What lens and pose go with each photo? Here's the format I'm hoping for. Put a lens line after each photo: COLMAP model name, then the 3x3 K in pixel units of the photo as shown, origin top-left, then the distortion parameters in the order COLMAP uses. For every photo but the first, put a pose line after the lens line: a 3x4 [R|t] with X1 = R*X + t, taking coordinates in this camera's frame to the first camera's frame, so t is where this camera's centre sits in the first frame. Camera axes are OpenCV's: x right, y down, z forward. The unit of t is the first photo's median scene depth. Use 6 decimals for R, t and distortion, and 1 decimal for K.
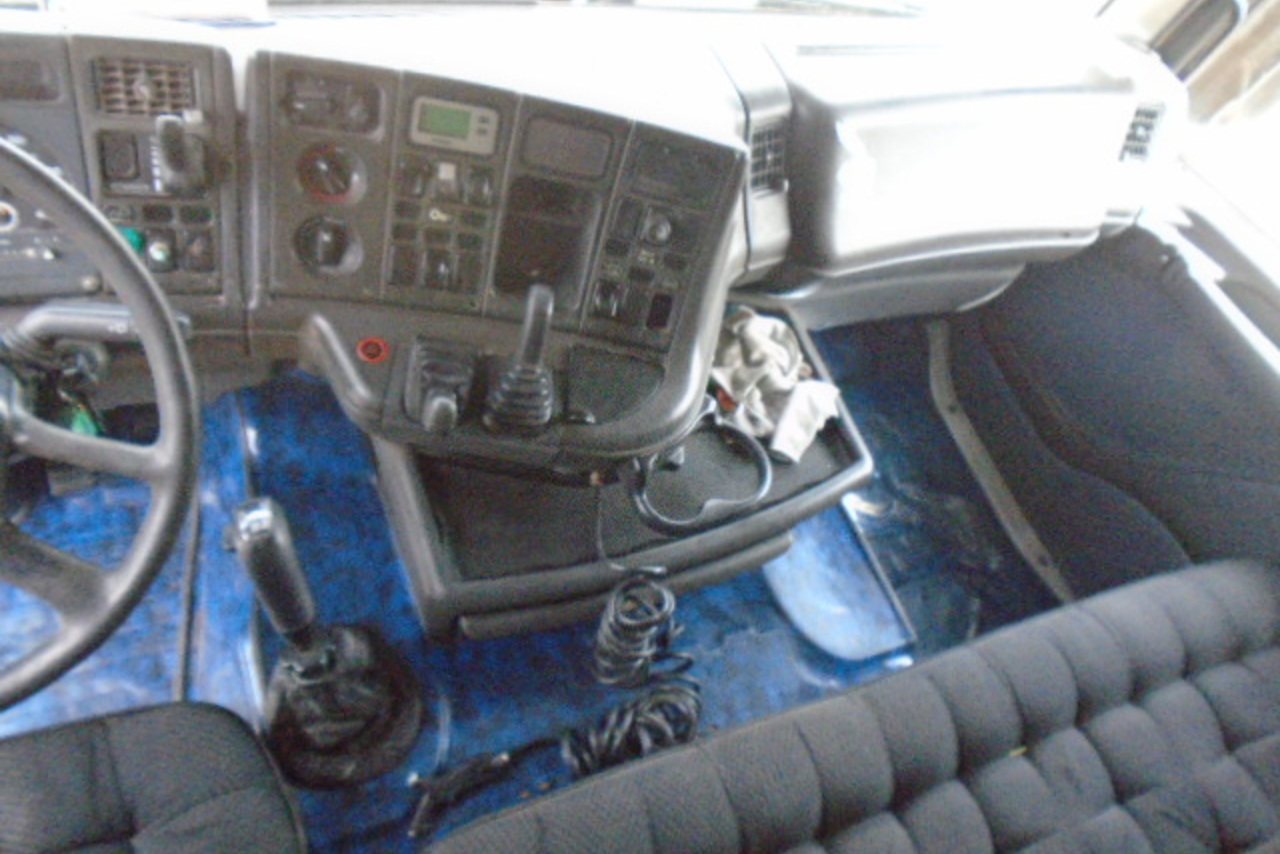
lens RADIAL K [[993.2, 0, 640.0], [0, 993.2, 427.0], [0, 0, 1]] dist [-0.004866, 0.004704]
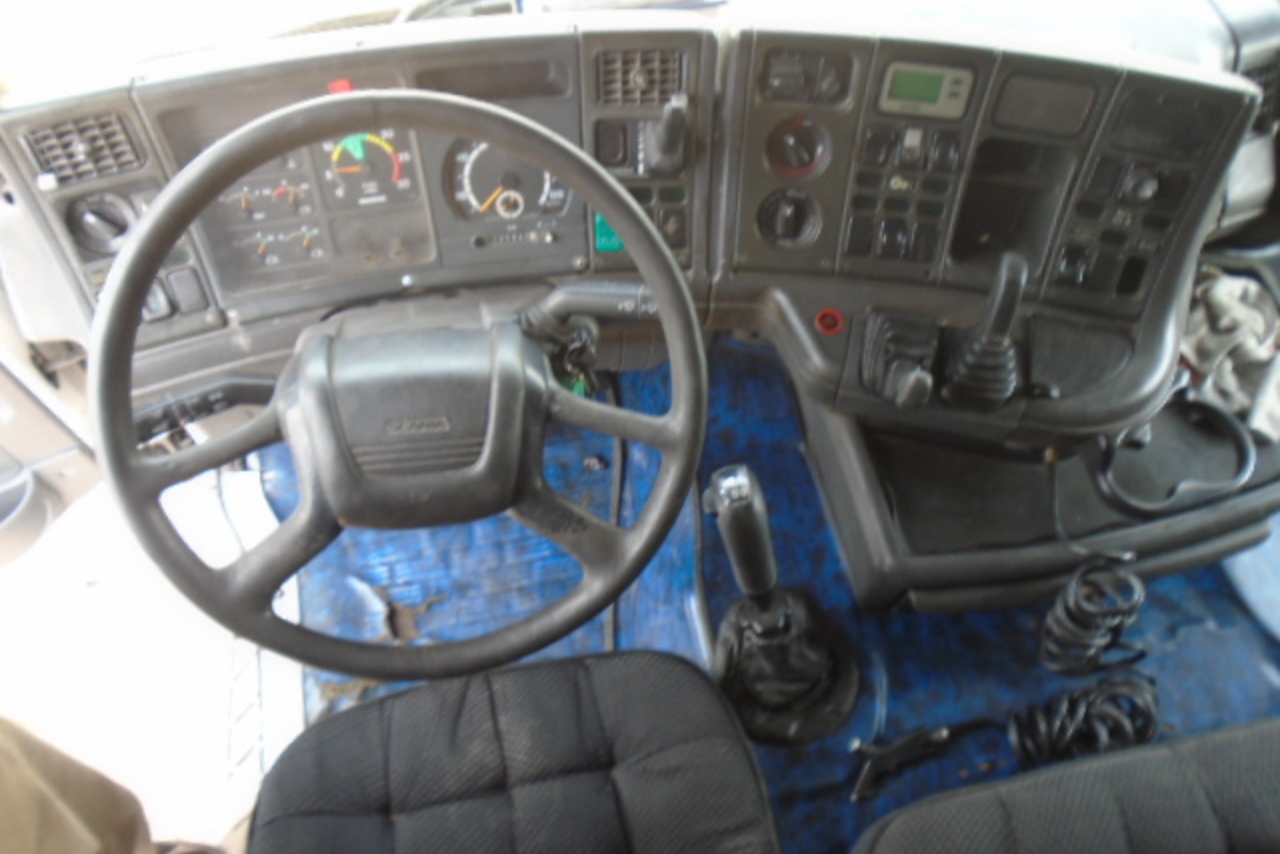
lens RADIAL K [[993.2, 0, 640.0], [0, 993.2, 427.0], [0, 0, 1]] dist [-0.004866, 0.004704]
pose [[0.953162, 0.025437, -0.301387, -0.145182], [-0.012759, 0.998952, 0.043959, -0.012342], [0.302190, -0.038054, 0.952488, -0.022071]]
